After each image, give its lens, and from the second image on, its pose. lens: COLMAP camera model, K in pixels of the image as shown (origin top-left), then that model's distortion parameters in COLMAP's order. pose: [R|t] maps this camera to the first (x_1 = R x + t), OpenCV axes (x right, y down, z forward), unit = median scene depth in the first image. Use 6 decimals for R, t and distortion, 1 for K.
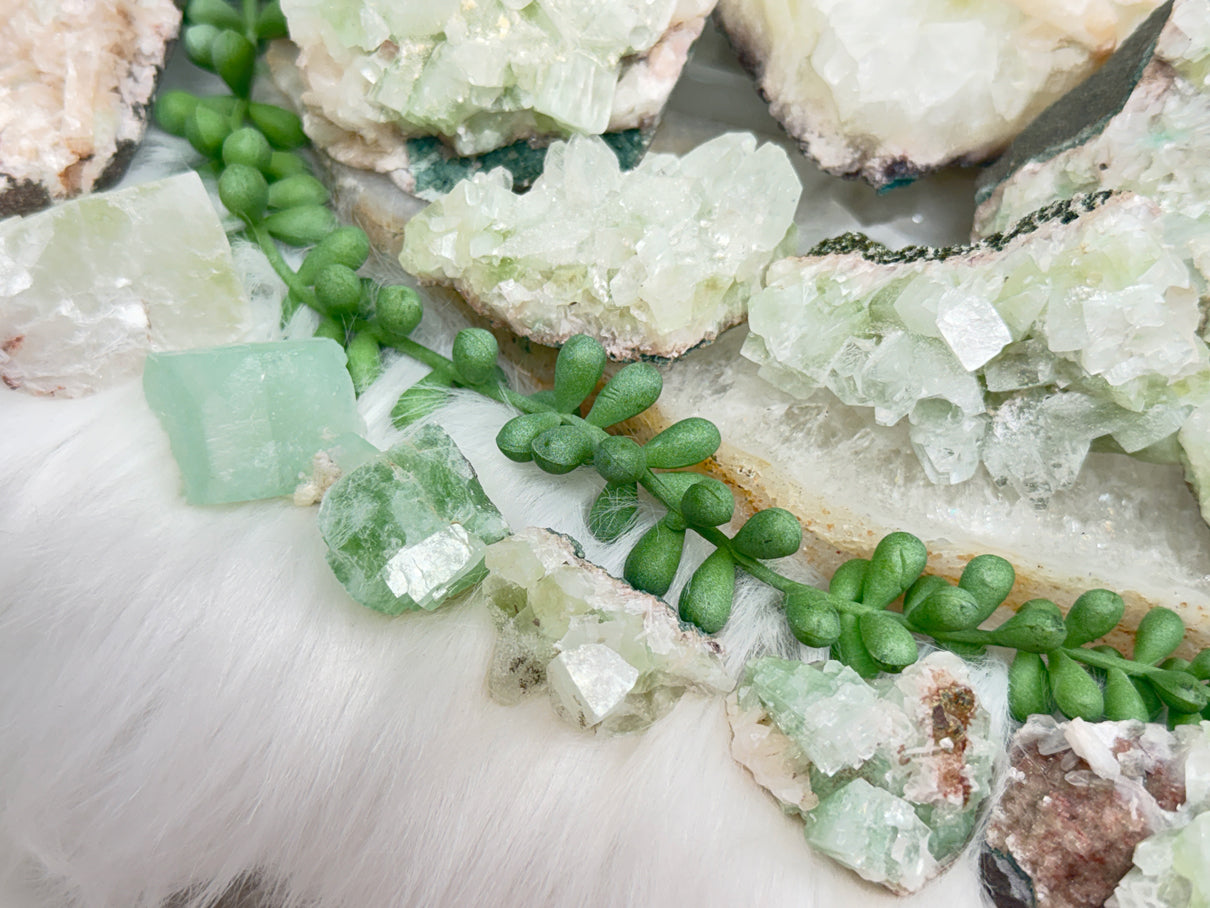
lens RADIAL K [[1452.5, 0, 600.4], [0, 1452.5, 456.0], [0, 0, 1]] dist [0.185969, -0.556419]
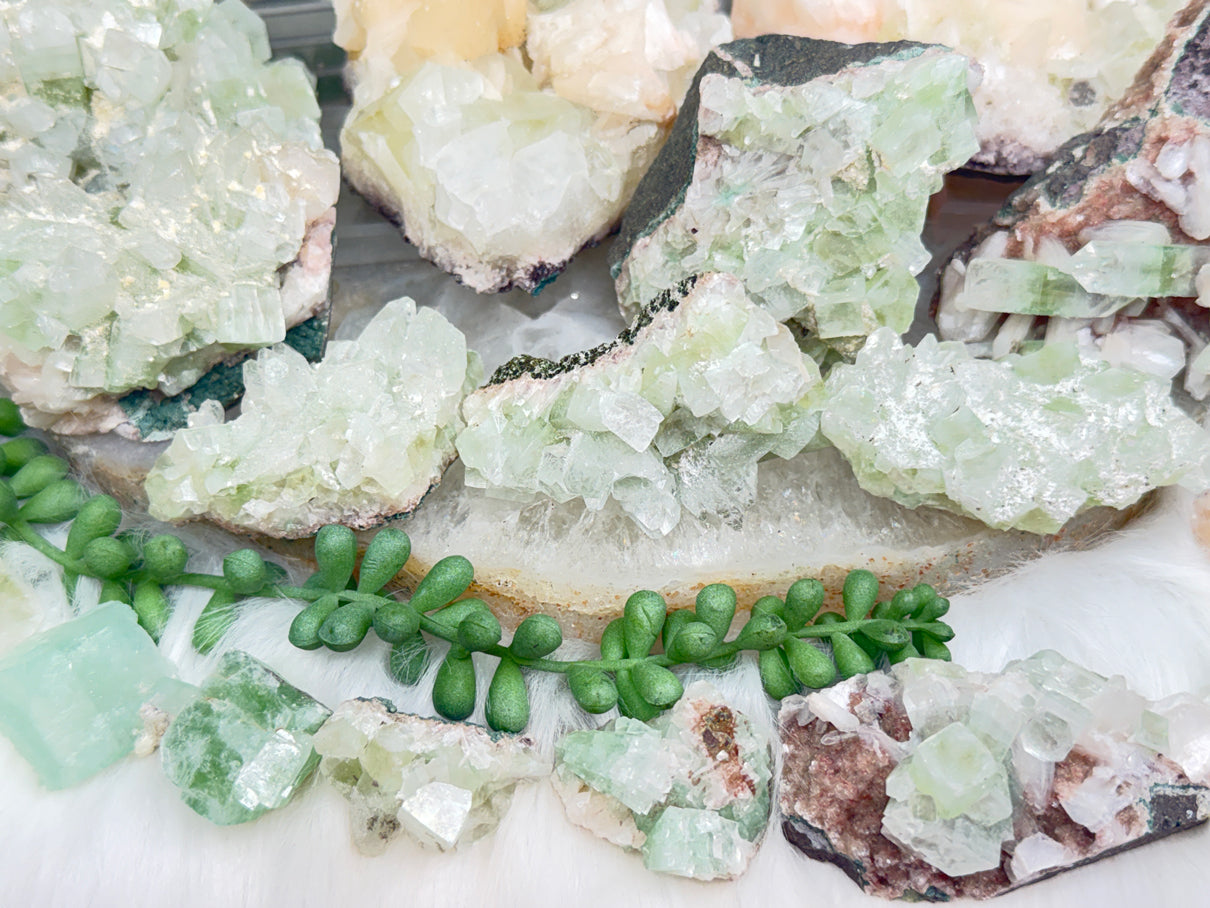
lens RADIAL K [[1443.8, 0, 605.0], [0, 1443.8, 454.0], [0, 0, 1]] dist [0.198804, -0.565995]
pose [[0.929134, -0.353010, 0.109973, 0.084508], [0.348981, 0.935538, 0.054597, -0.122405], [-0.122157, -0.012349, 0.992434, -0.170553]]
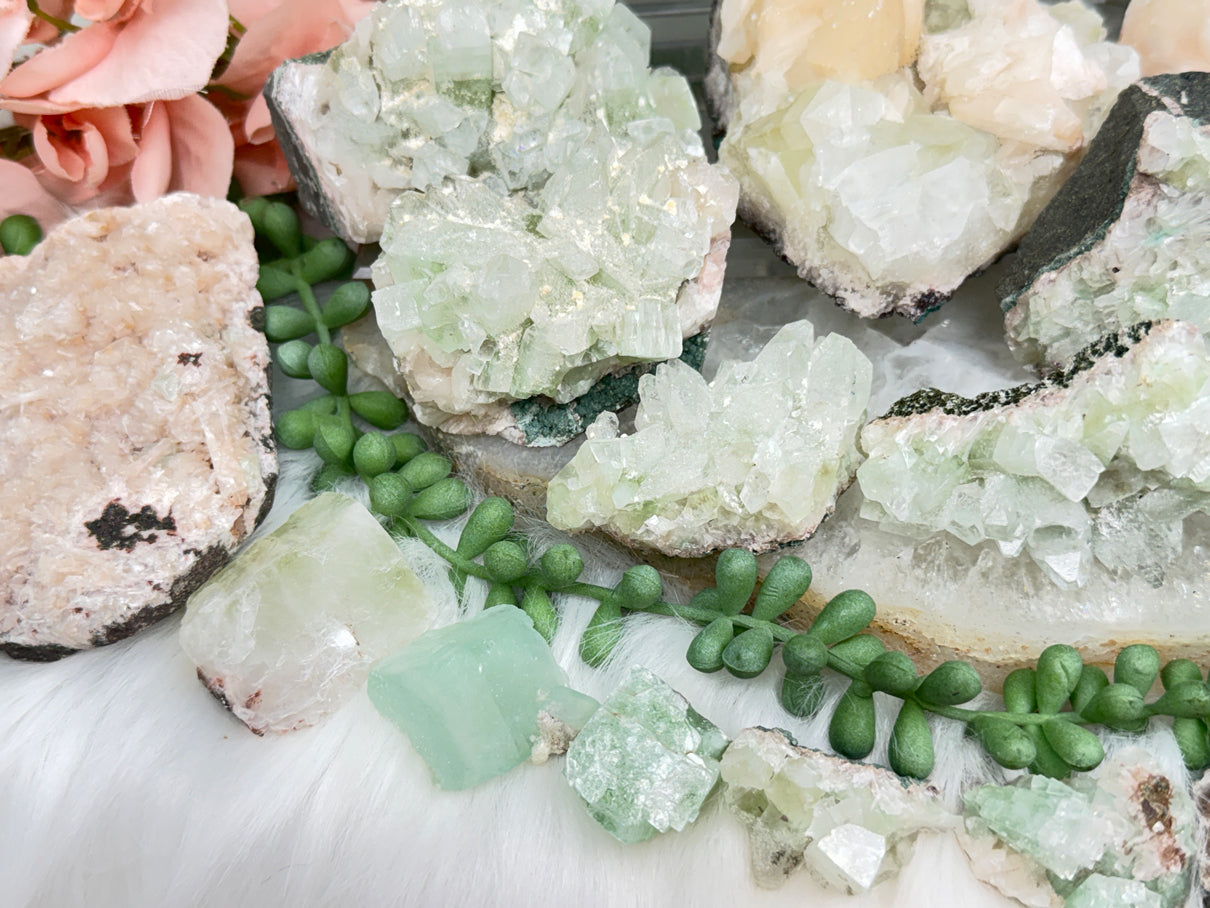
lens RADIAL K [[1443.8, 0, 605.0], [0, 1443.8, 454.0], [0, 0, 1]] dist [0.198804, -0.565995]
pose [[0.958220, -0.283515, 0.037854, -0.129658], [0.282127, 0.958619, 0.038127, -0.225858], [-0.047097, -0.025854, 0.998556, -0.130996]]
